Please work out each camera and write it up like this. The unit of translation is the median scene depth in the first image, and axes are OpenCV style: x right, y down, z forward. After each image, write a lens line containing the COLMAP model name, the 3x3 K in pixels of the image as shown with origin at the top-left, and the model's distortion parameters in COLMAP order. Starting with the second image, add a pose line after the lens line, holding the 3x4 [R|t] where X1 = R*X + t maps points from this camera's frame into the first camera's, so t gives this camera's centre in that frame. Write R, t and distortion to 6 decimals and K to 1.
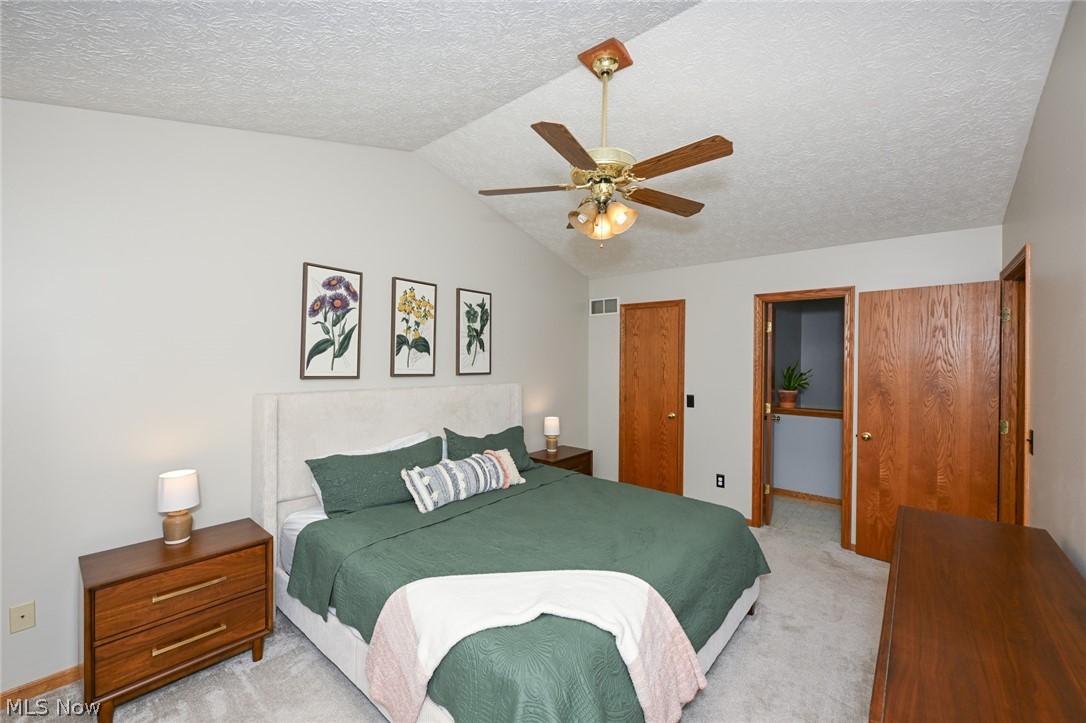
lens RADIAL K [[431.8, 0, 550.5], [0, 431.8, 366.9], [0, 0, 1]] dist [-0.001545, 0.000042]
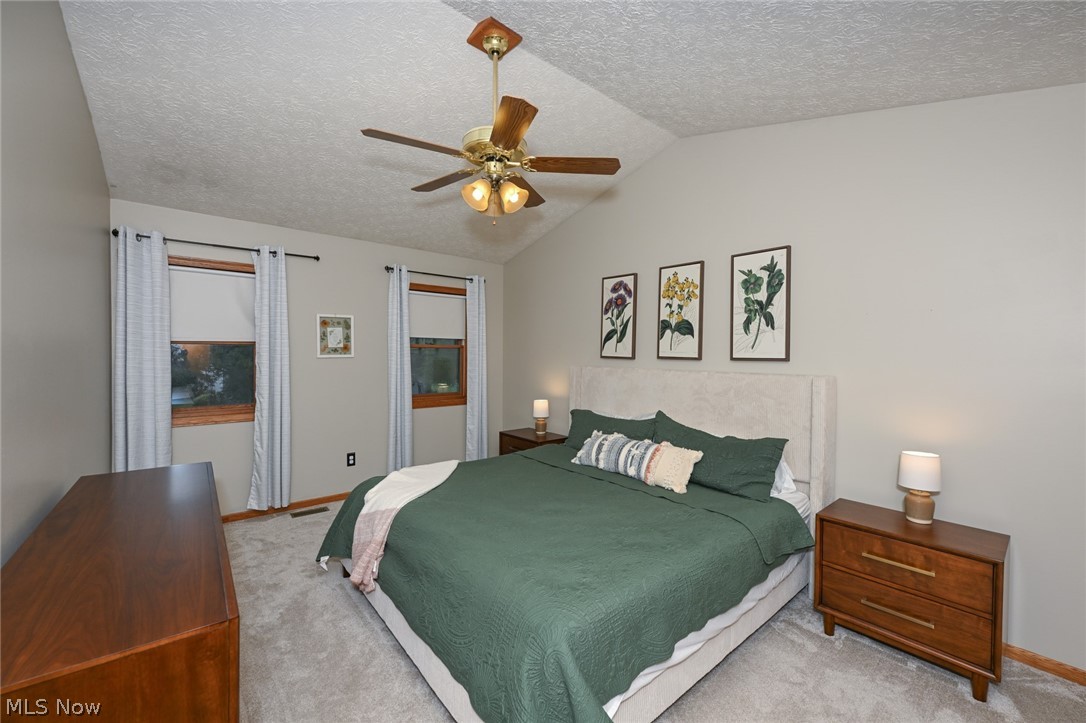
lens RADIAL K [[431.8, 0, 547.0], [0, 431.8, 357.3], [0, 0, 1]] dist [-0.001545, 0.000042]
pose [[-0.175790, 0.023632, -0.984144, 0.735537], [0.001139, 0.999716, 0.023803, -0.007275], [0.984427, 0.003064, -0.175767, 0.871503]]
